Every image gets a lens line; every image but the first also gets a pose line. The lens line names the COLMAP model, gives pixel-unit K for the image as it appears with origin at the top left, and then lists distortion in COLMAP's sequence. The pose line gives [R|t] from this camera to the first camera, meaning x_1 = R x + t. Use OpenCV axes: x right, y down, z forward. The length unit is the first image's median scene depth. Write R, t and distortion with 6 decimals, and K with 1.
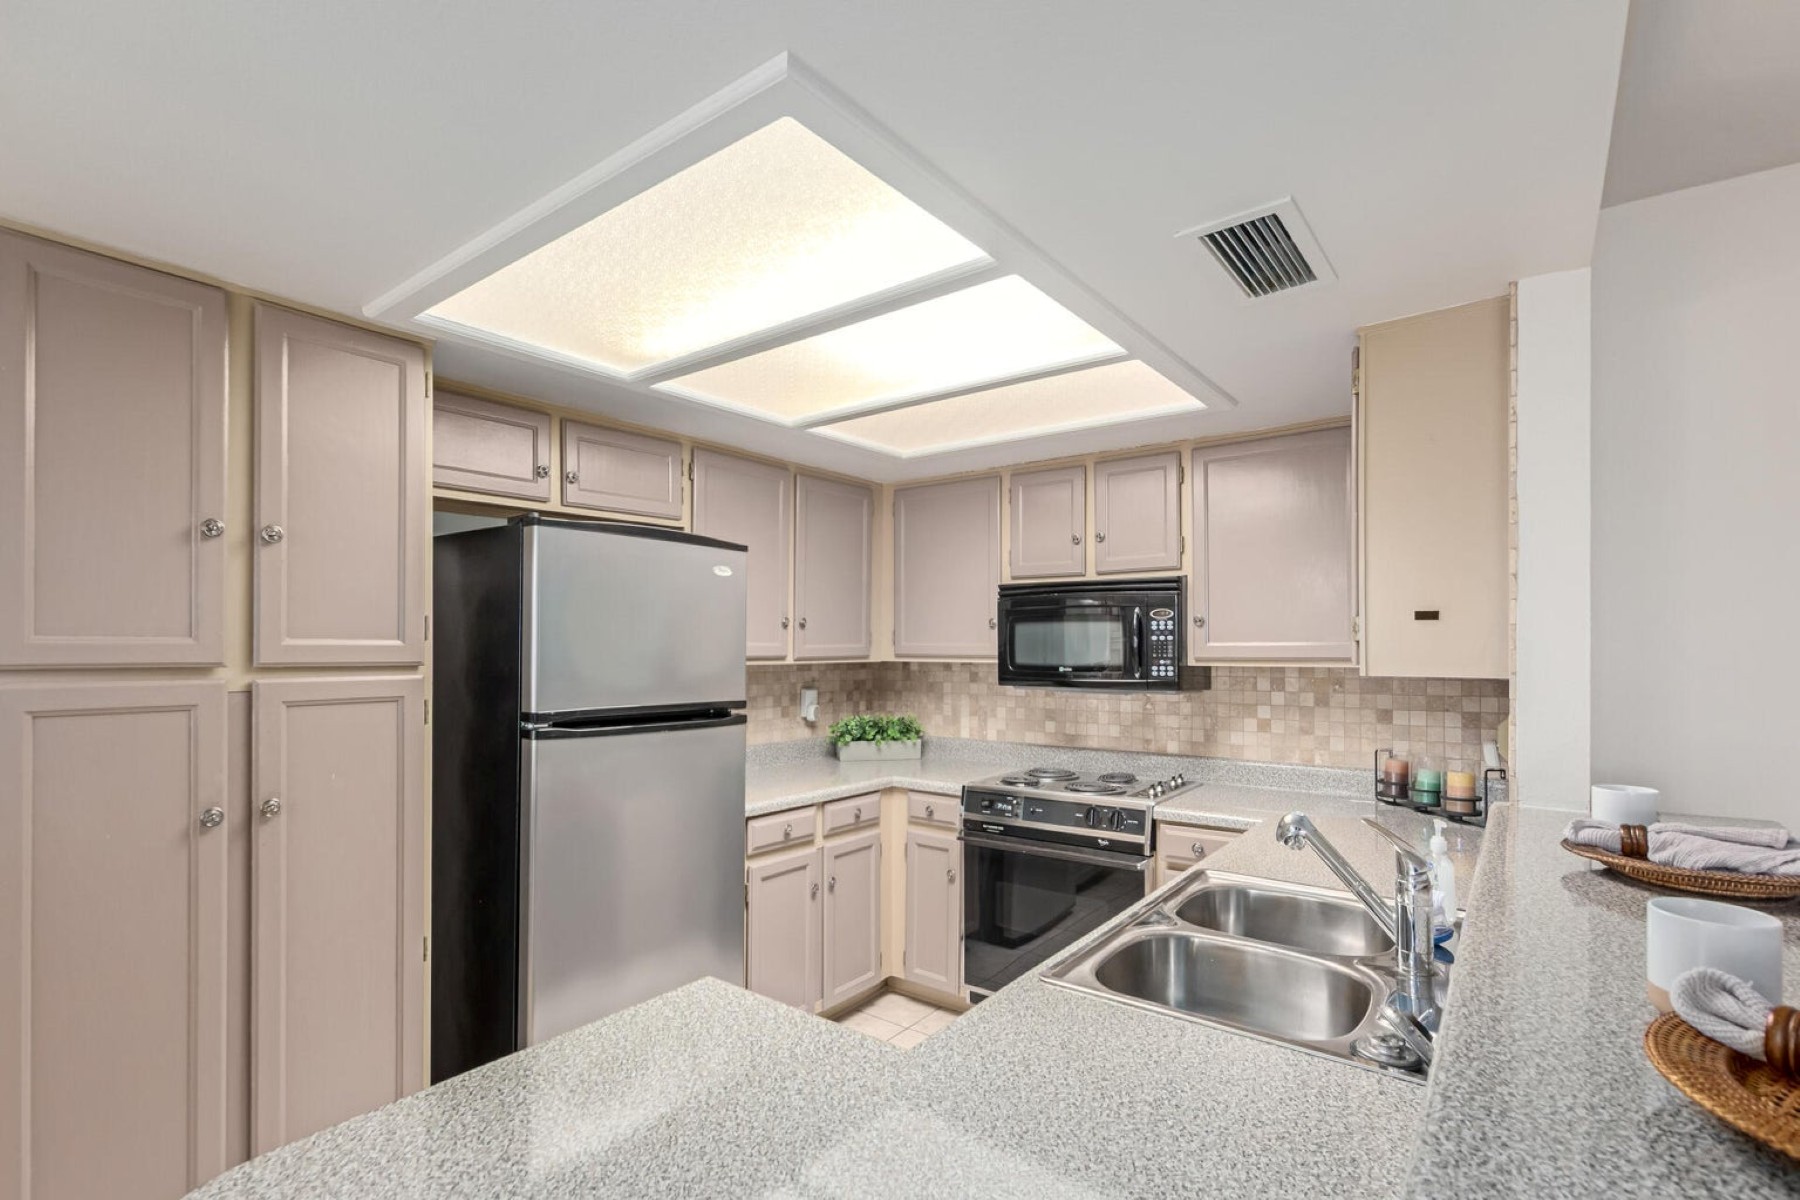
lens RADIAL K [[849.6, 0, 893.7], [0, 849.6, 642.3], [0, 0, 1]] dist [0.005010, -0.002549]
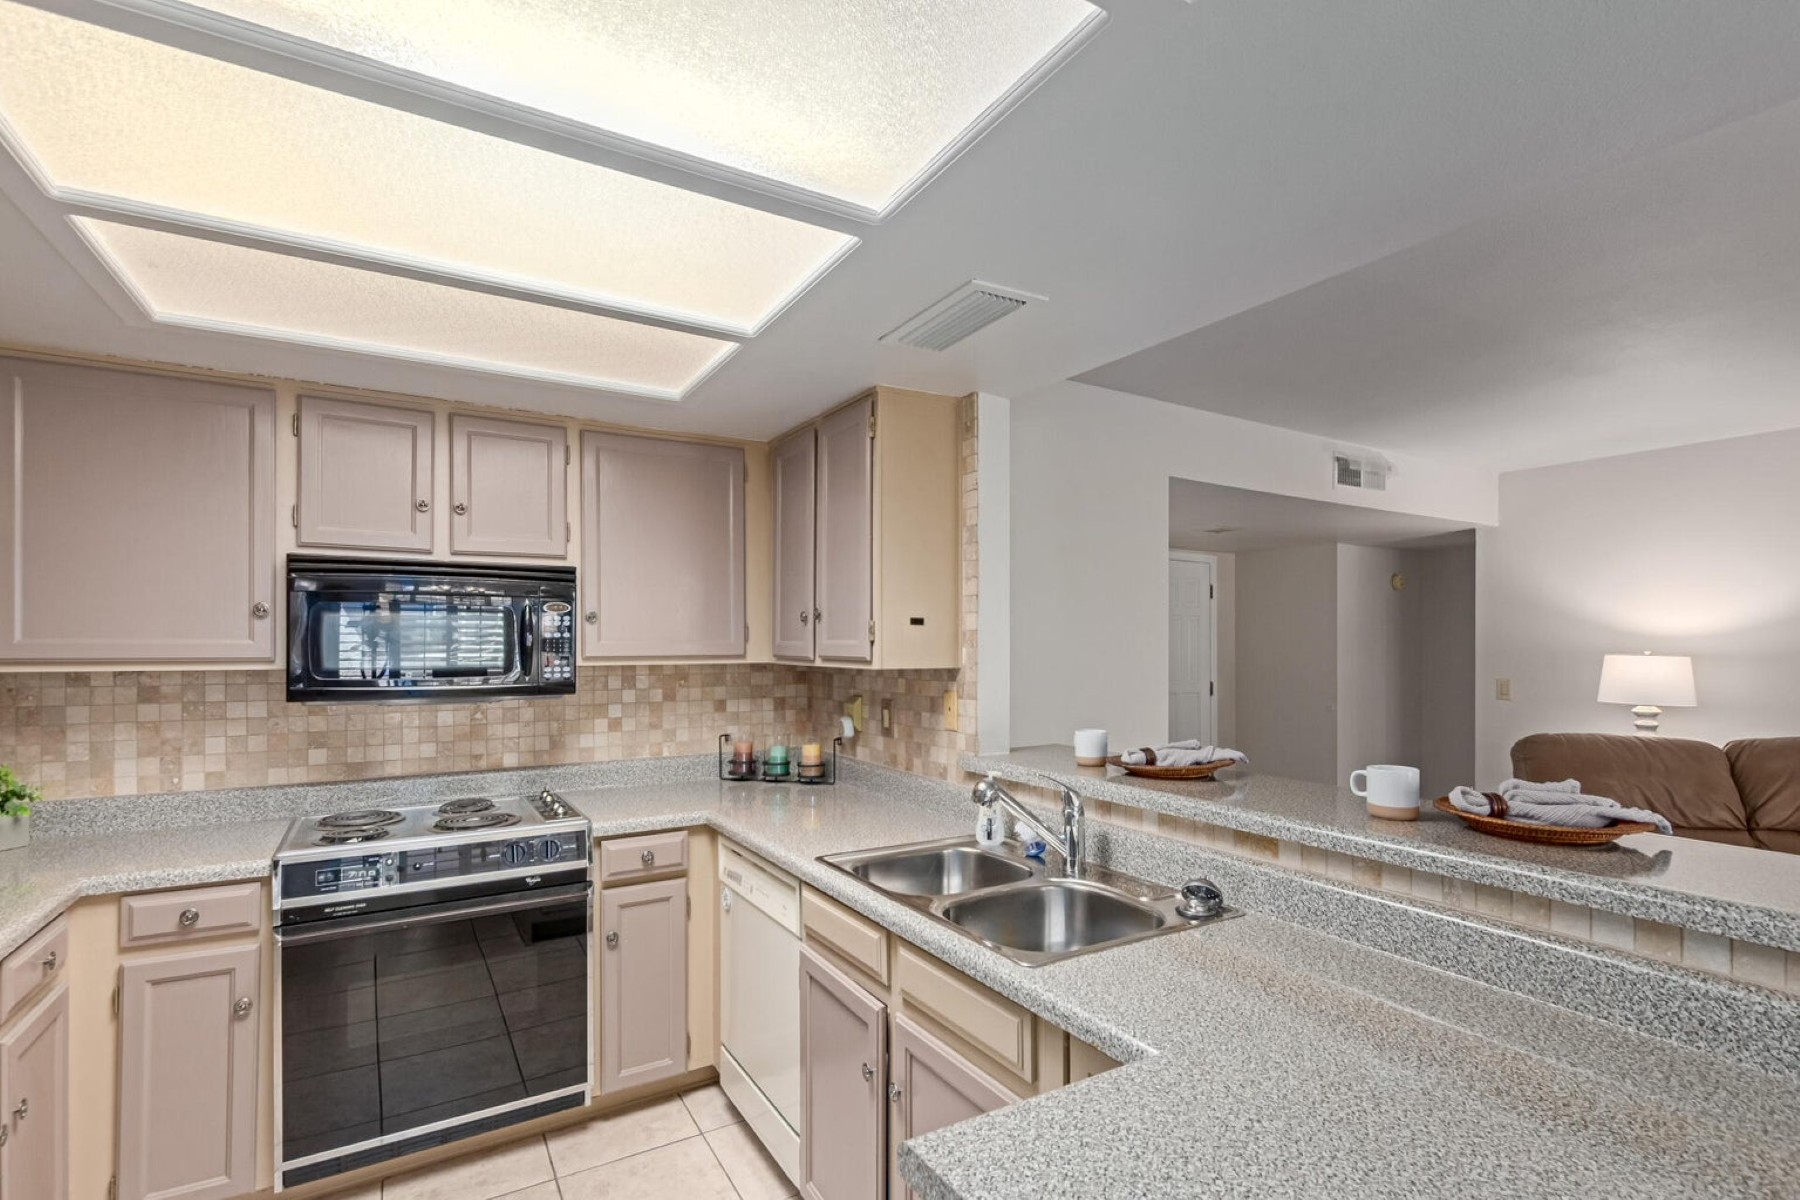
lens RADIAL K [[849.6, 0, 918.4], [0, 849.6, 638.0], [0, 0, 1]] dist [0.005010, -0.002549]
pose [[0.361257, 0.005722, 0.932449, -0.403568], [-0.005231, 0.999978, -0.004110, -0.000495], [-0.932452, -0.003393, 0.361279, 0.354559]]
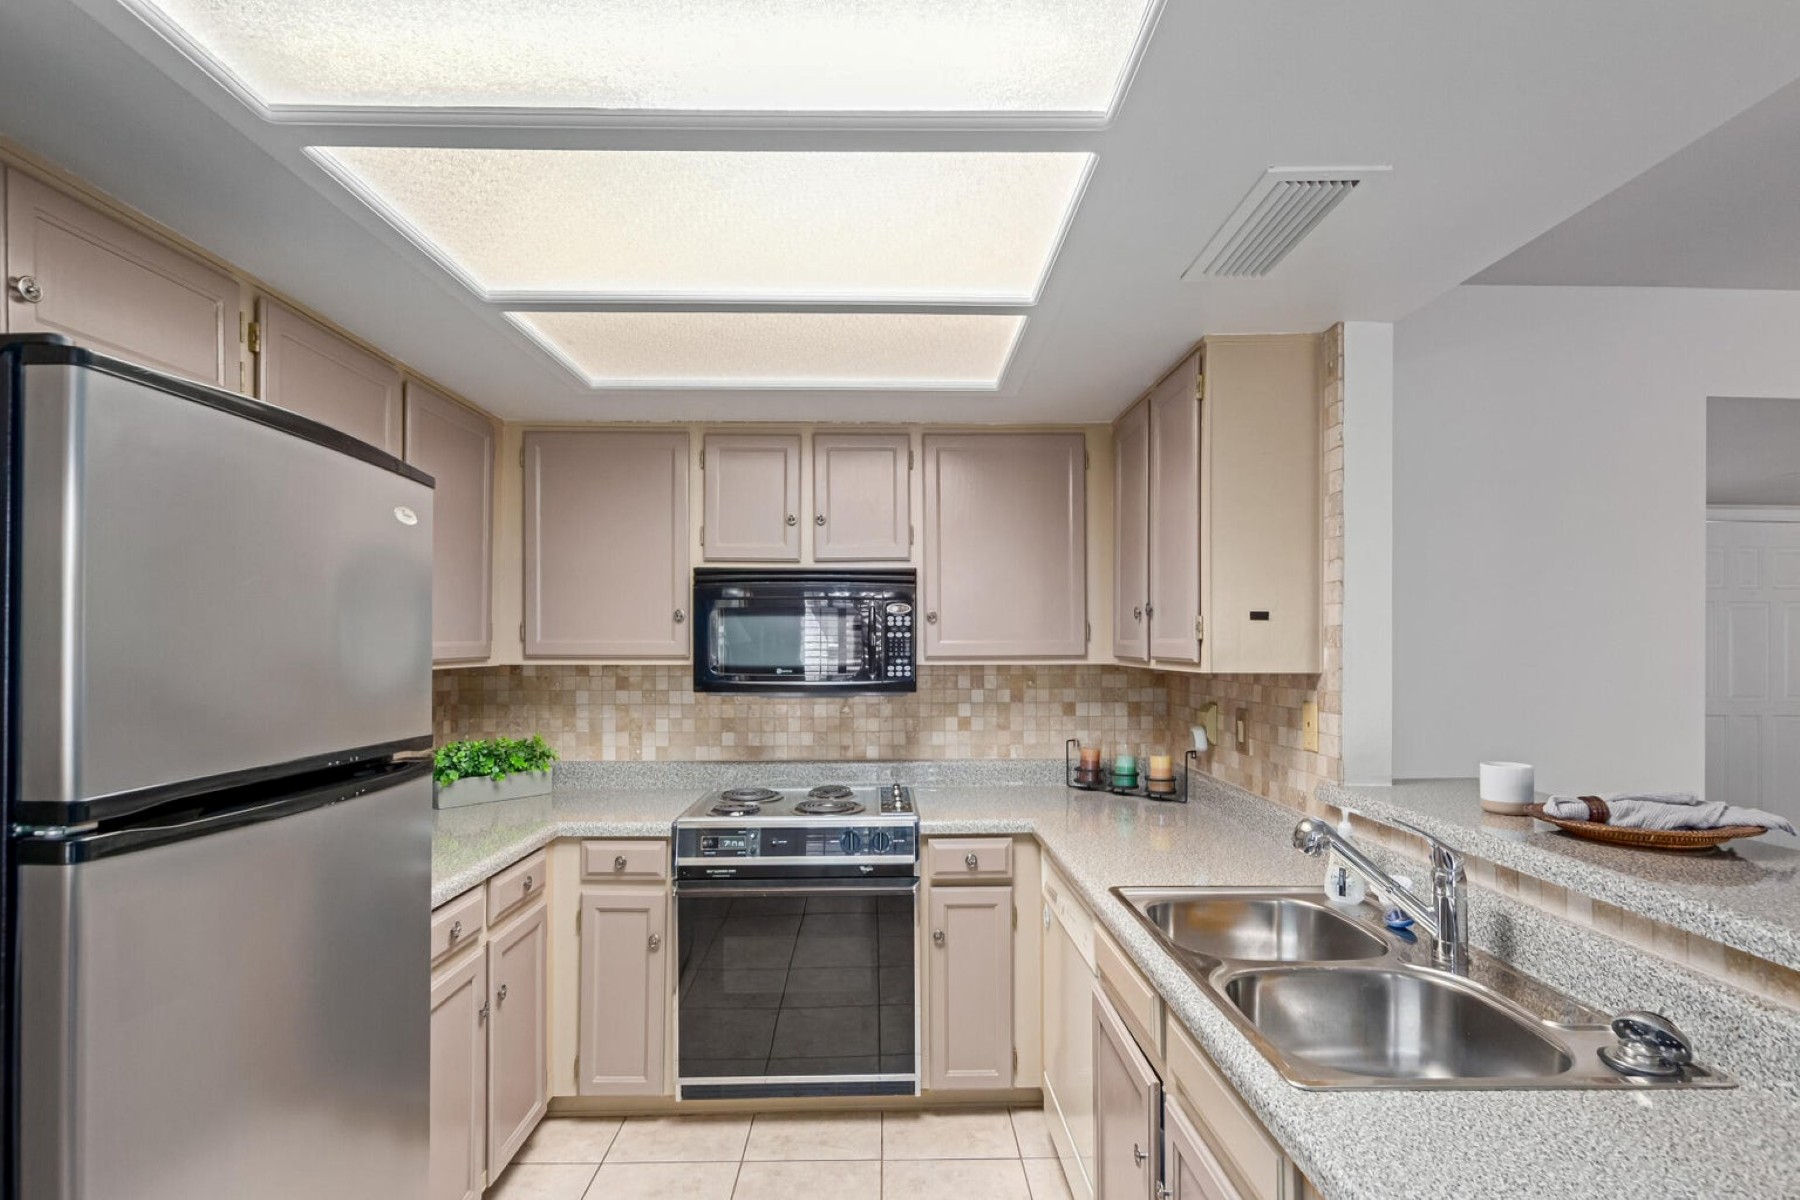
lens RADIAL K [[849.6, 0, 915.6], [0, 849.6, 642.9], [0, 0, 1]] dist [0.005010, -0.002549]
pose [[0.782057, 0.000196, 0.623207, -0.261204], [-0.002960, 0.999990, 0.003400, 0.000192], [-0.623200, -0.004503, 0.782050, 0.290632]]
